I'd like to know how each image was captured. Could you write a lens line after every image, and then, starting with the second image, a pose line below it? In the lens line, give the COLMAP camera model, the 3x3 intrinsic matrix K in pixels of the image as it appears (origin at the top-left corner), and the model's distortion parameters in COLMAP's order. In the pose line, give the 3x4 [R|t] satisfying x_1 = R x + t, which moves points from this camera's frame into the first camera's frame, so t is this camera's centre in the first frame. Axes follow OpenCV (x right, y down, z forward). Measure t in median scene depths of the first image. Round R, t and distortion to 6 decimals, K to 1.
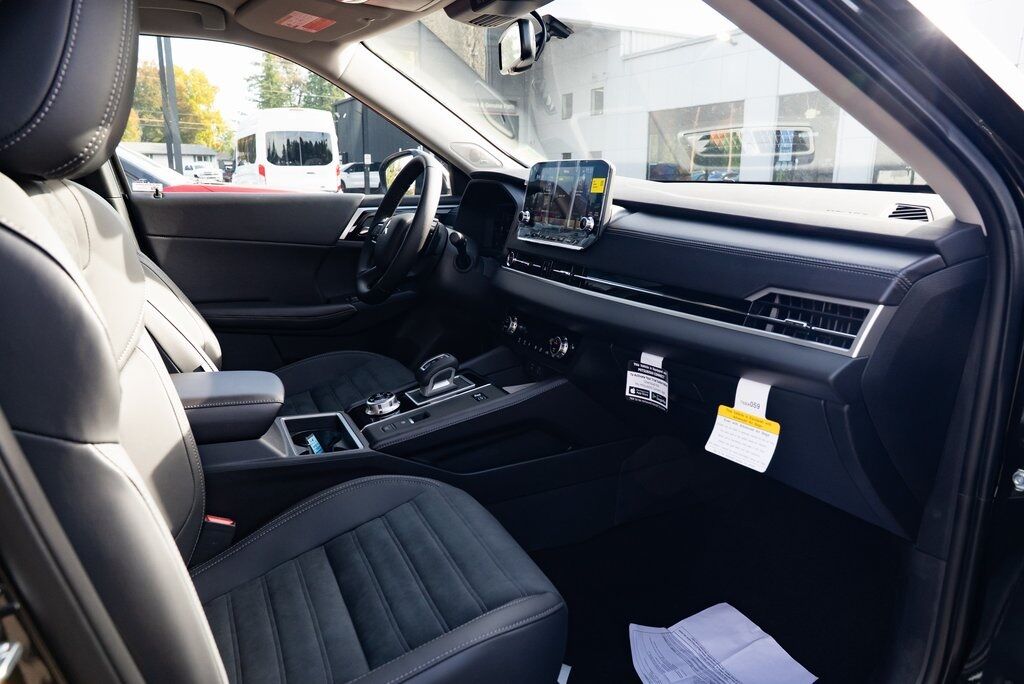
lens RADIAL K [[700.7, 0, 512.5], [0, 700.7, 341.2], [0, 0, 1]] dist [-0.012169, 0.004781]
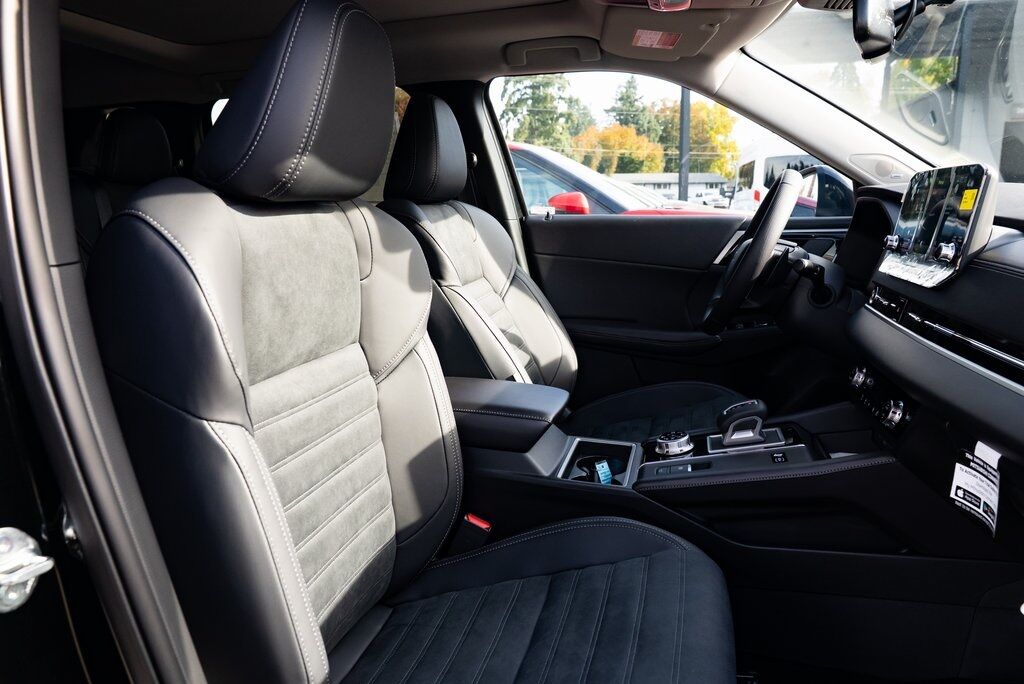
lens RADIAL K [[700.7, 0, 511.5], [0, 700.7, 341.5], [0, 0, 1]] dist [-0.012169, 0.004781]
pose [[0.774399, 0.102784, -0.624293, 0.202993], [-0.124285, 0.992204, 0.009189, -0.023832], [0.620370, 0.070474, 0.781137, 0.148273]]
